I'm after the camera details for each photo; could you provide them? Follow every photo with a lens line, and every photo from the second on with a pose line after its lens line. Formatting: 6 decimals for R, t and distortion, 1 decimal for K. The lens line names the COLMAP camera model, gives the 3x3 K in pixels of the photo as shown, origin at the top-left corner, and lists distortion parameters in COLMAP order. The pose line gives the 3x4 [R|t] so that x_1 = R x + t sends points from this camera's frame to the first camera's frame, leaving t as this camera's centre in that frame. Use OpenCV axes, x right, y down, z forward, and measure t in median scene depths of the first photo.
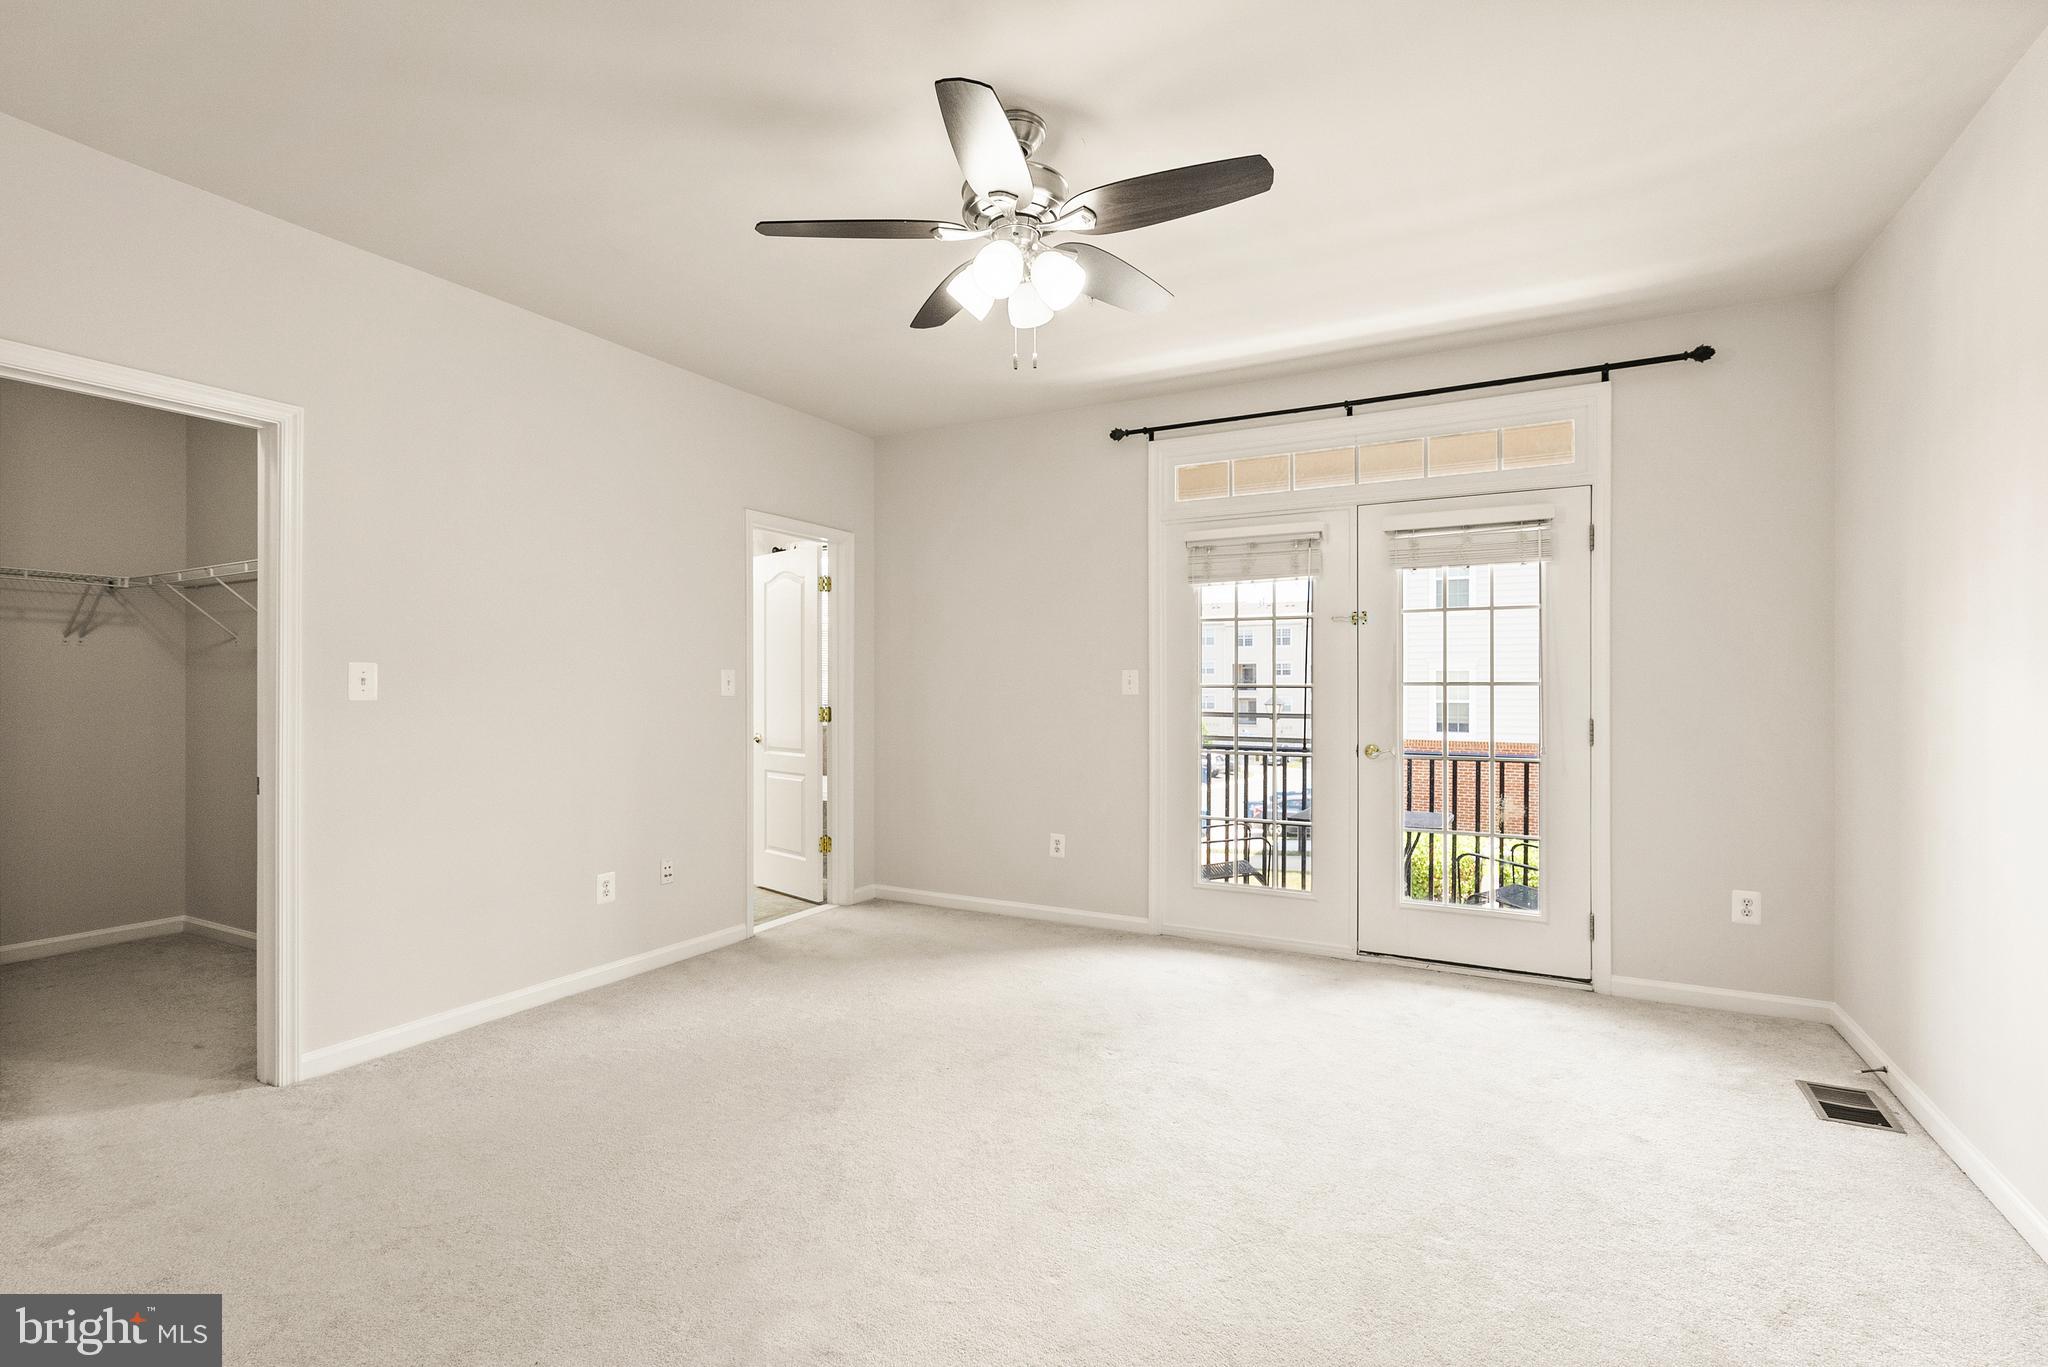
lens RADIAL K [[934.3, 0, 1024.0], [0, 934.3, 683.5], [0, 0, 1]] dist [-0.001051, 0.001279]
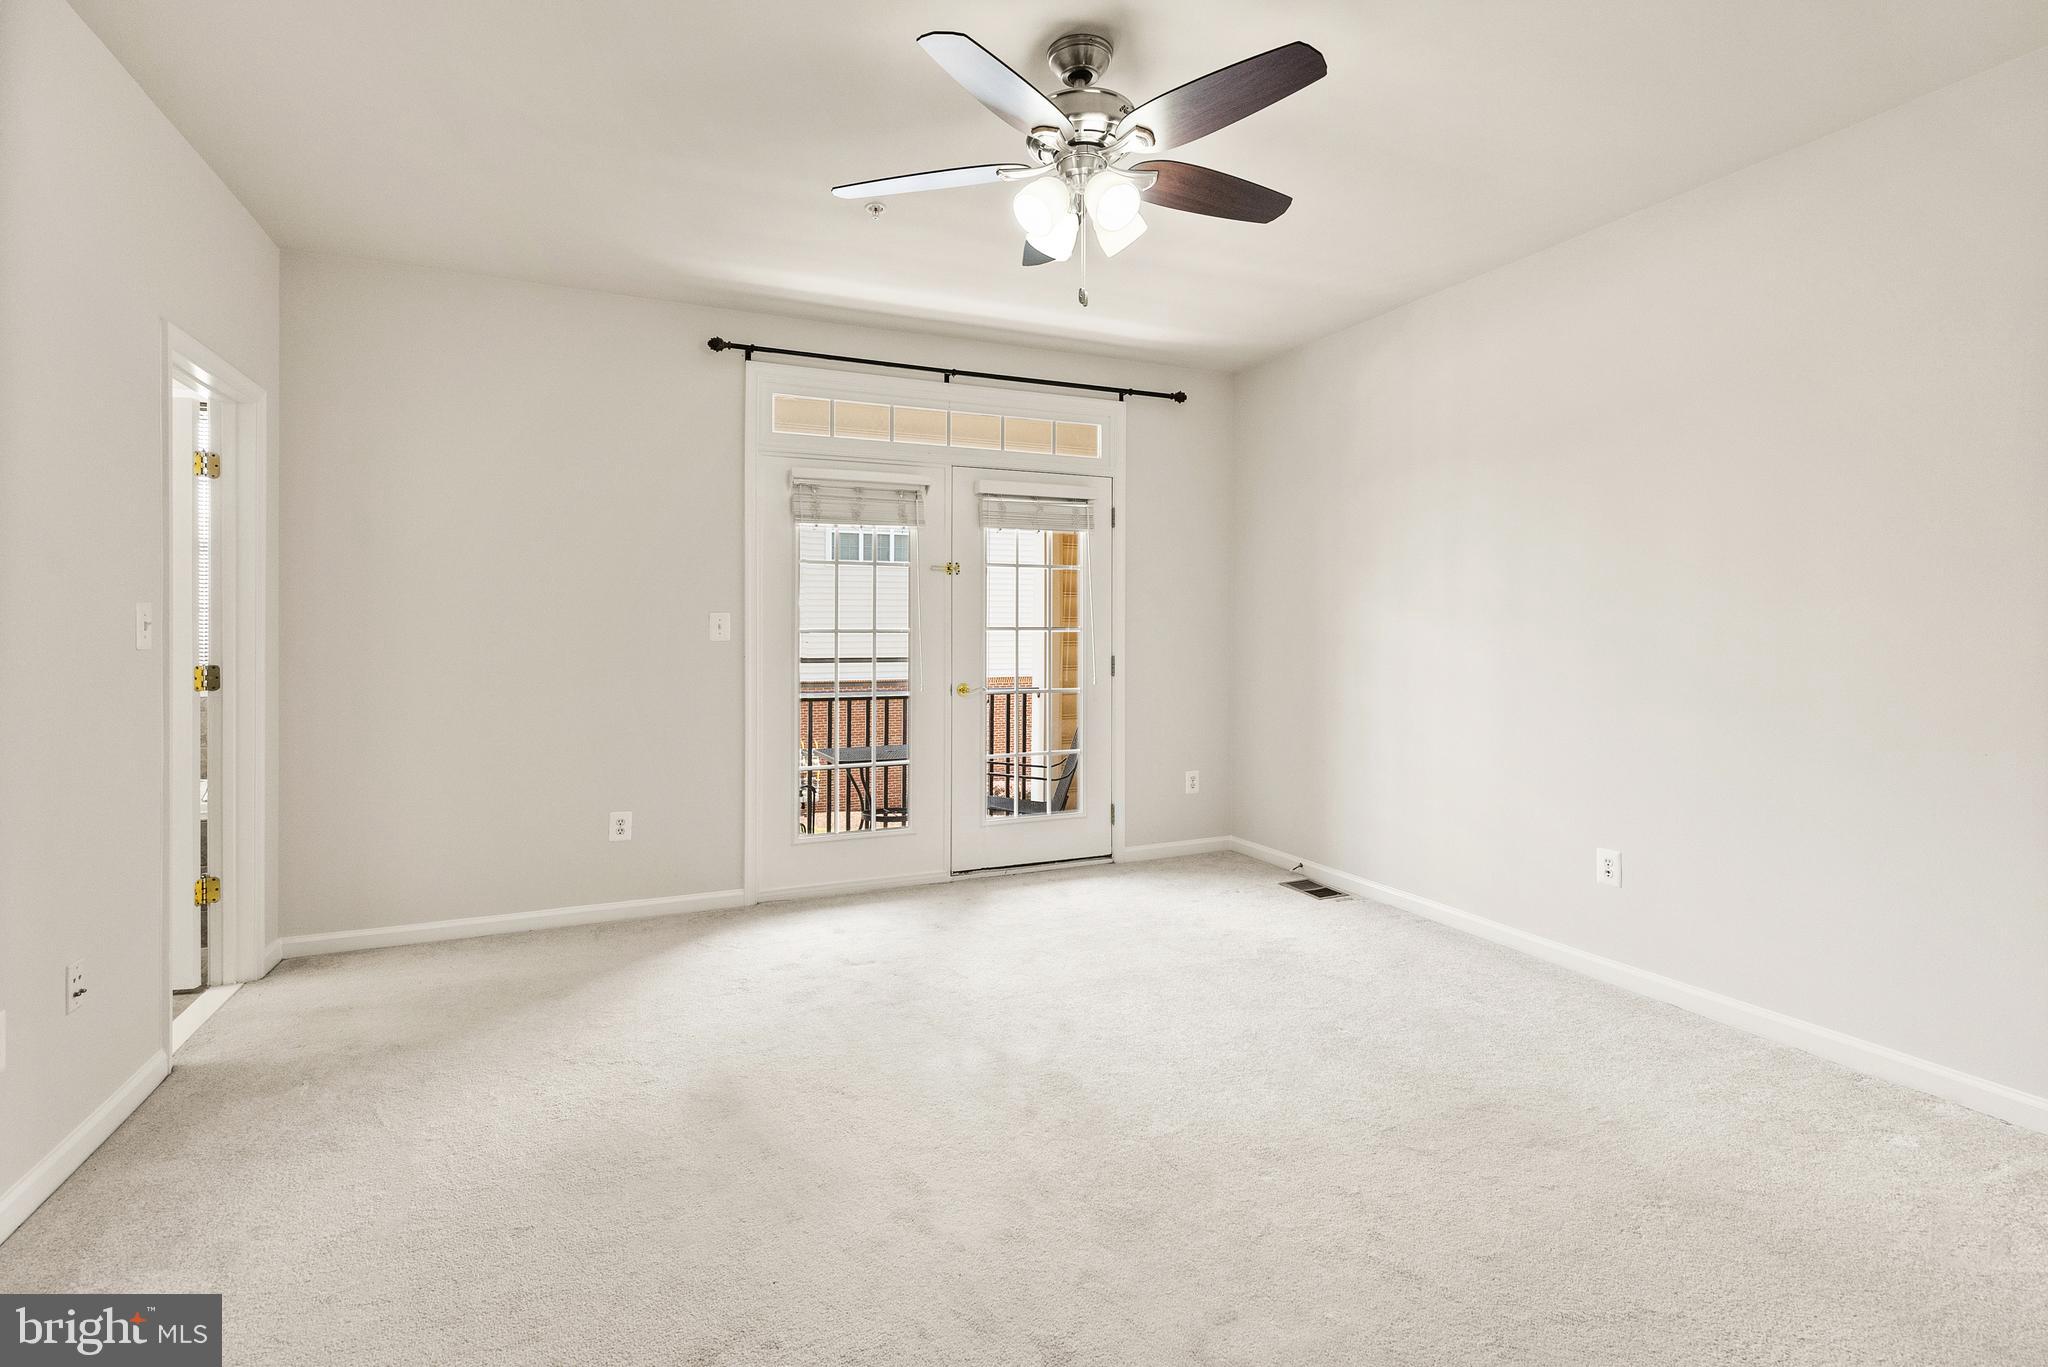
lens RADIAL K [[943.6, 0, 1028.1], [0, 943.6, 626.0], [0, 0, 1]] dist [0.000359, 0.000819]
pose [[0.617701, 0.003130, 0.786407, -0.439324], [-0.001013, 0.999994, -0.003184, 0.000634], [-0.786413, 0.001170, 0.617700, 0.235470]]
